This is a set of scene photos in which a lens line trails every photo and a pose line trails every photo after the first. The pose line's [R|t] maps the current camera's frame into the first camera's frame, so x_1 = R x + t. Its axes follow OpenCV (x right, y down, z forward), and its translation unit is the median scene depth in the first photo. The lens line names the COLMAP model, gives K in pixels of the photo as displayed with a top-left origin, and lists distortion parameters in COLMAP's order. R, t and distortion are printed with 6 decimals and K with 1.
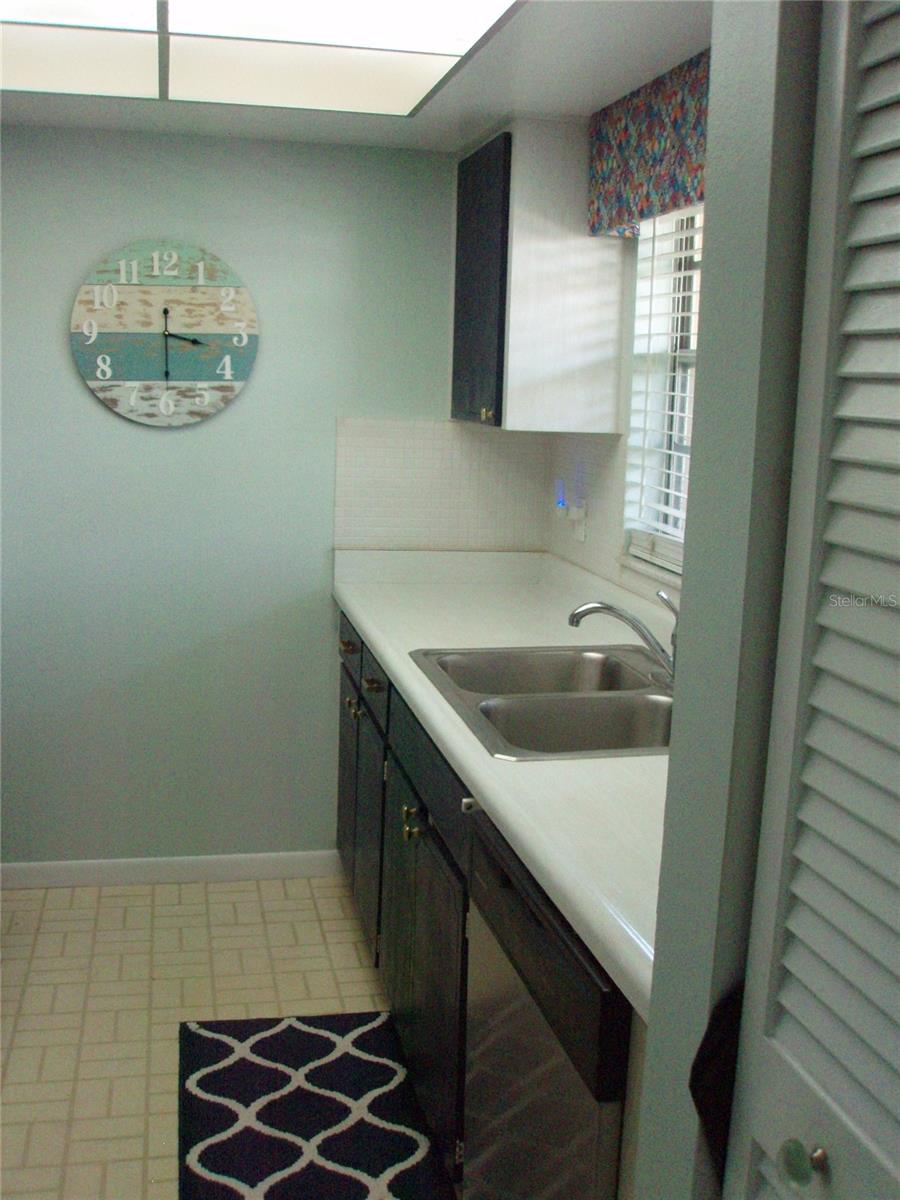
lens RADIAL K [[1242.0, 0, 450.0], [0, 1242.0, 600.0], [0, 0, 1]] dist [-0.170515, 0.137847]
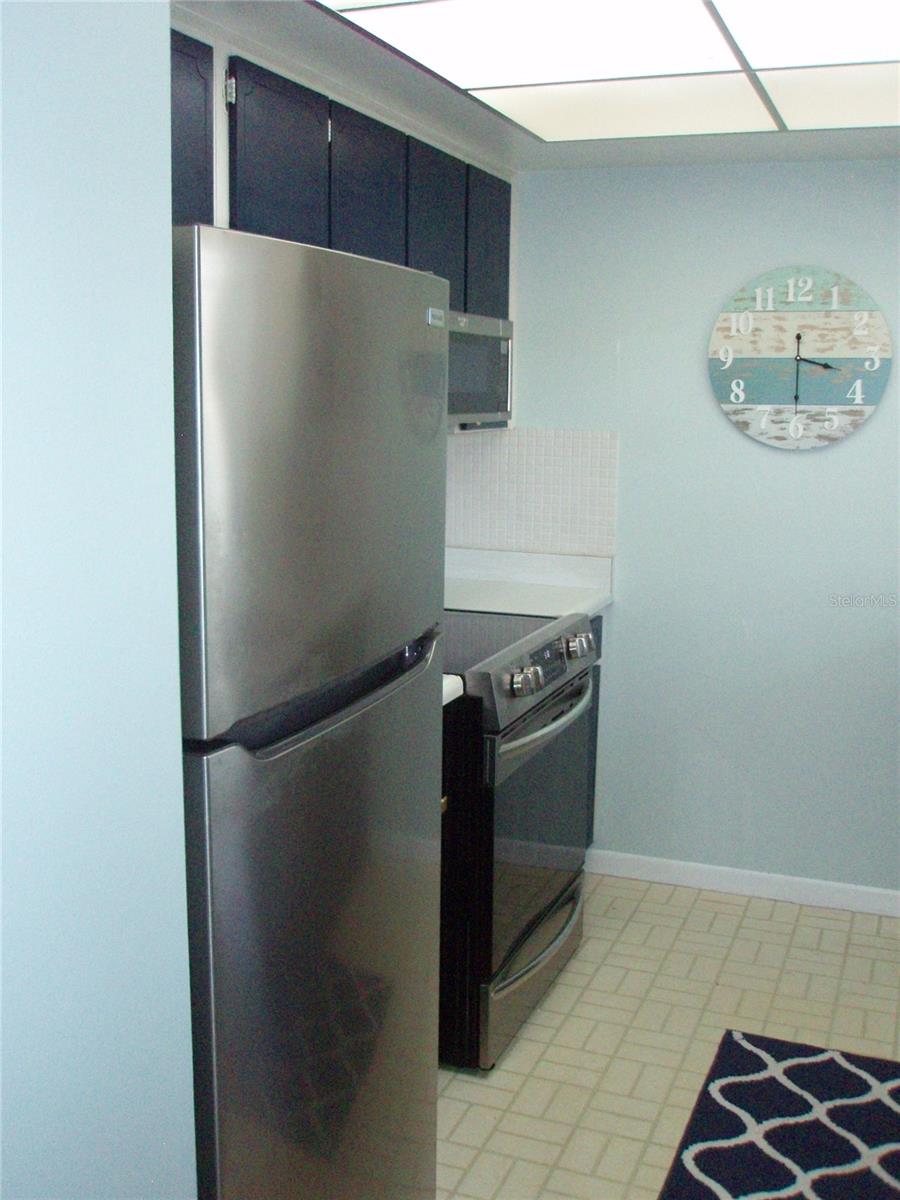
lens RADIAL K [[1242.0, 0, 450.0], [0, 1242.0, 600.0], [0, 0, 1]] dist [-0.170515, 0.137847]
pose [[0.816496, 0.073163, -0.572697, 0.127592], [-0.084910, 0.996369, 0.006231, 0.000842], [0.571073, 0.043540, 0.819744, 0.010914]]
